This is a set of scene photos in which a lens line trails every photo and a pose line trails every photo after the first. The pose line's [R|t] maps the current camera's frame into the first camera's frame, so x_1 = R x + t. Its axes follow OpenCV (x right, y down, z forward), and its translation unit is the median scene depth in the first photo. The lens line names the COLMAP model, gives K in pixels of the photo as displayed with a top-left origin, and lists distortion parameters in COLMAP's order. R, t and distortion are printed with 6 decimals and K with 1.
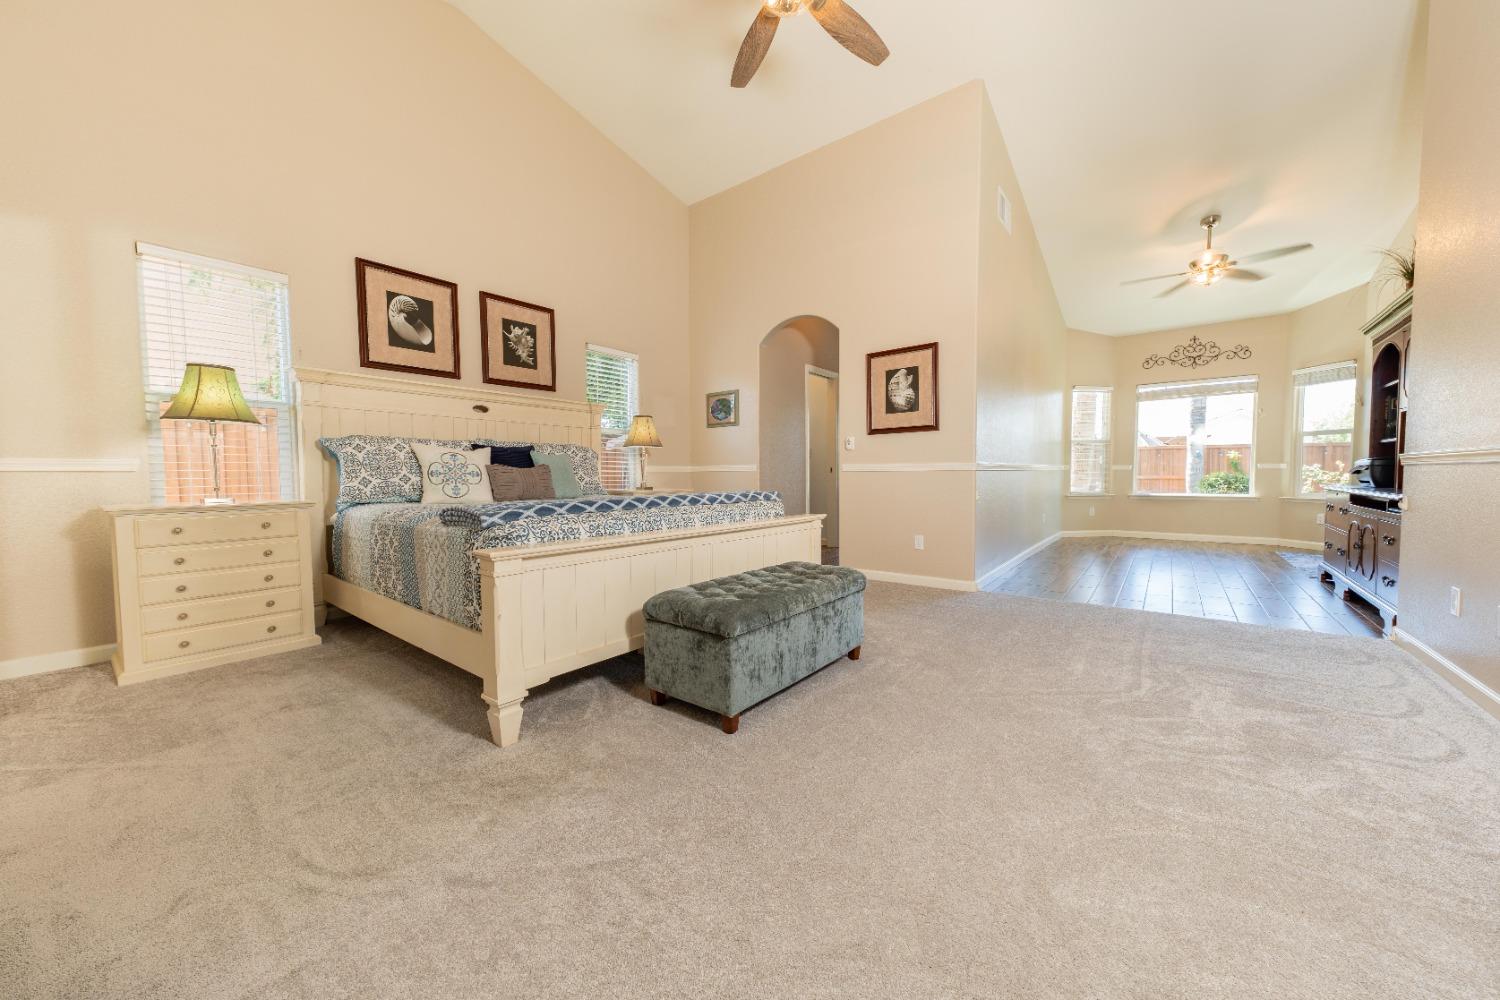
lens RADIAL K [[535.4, 0, 751.1], [0, 535.4, 494.9], [0, 0, 1]] dist [0.004567, -0.000348]
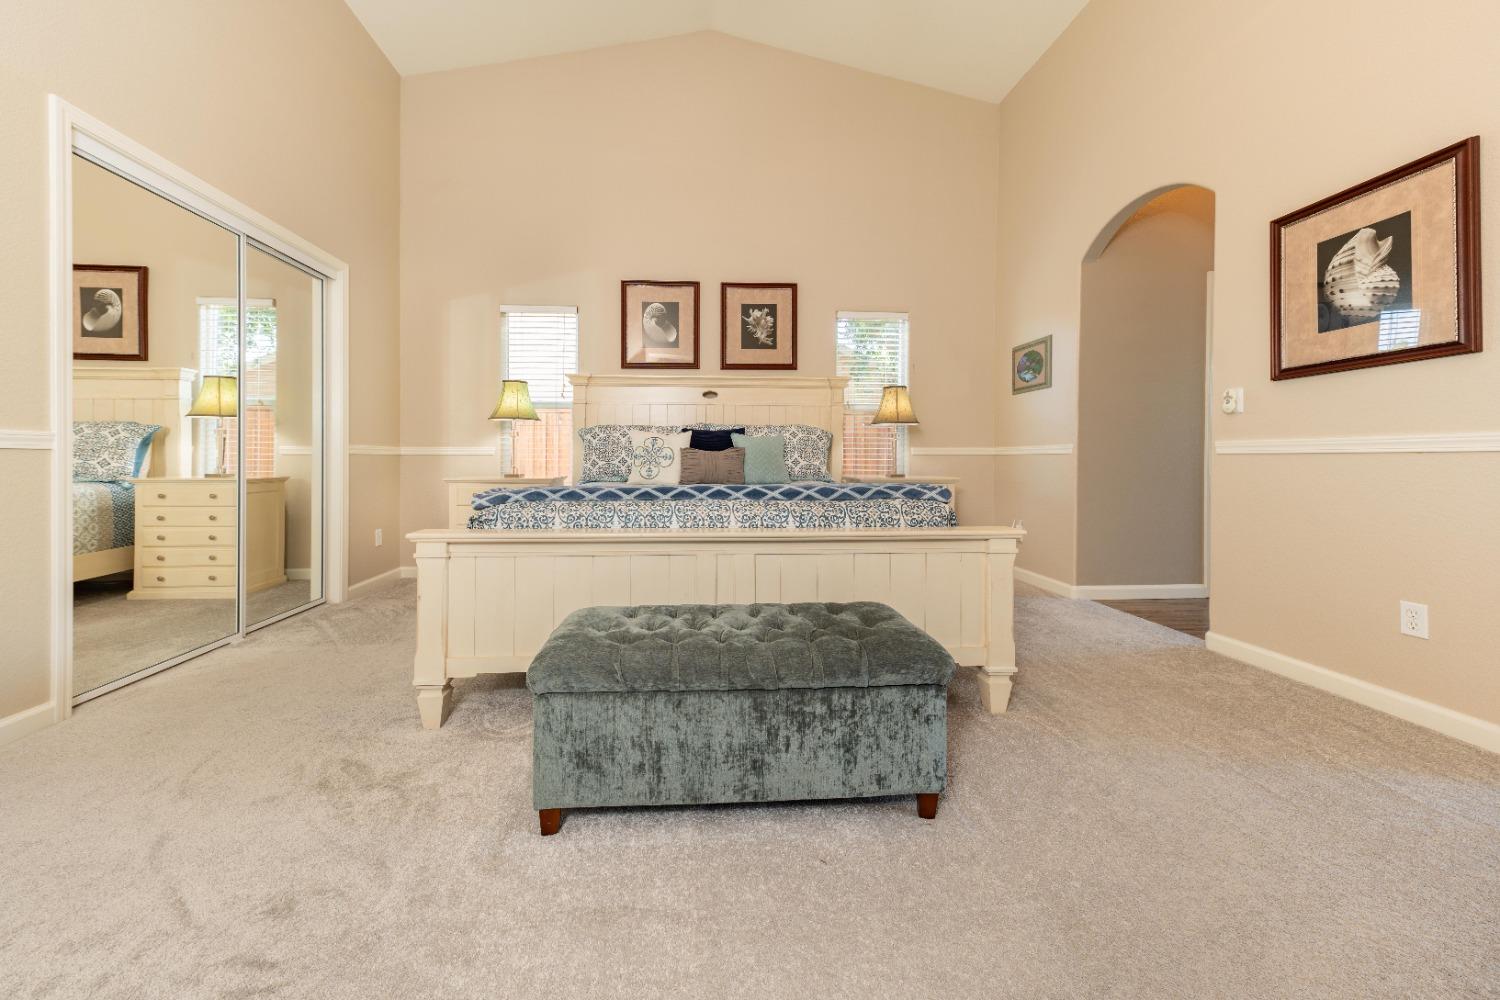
lens RADIAL K [[535.4, 0, 725.4], [0, 535.4, 463.7], [0, 0, 1]] dist [0.004567, -0.000348]
pose [[0.665808, 0.012044, -0.746026, 0.280739], [-0.031036, 0.999451, -0.011564, -0.013771], [0.745477, 0.030853, 0.665817, 0.311038]]
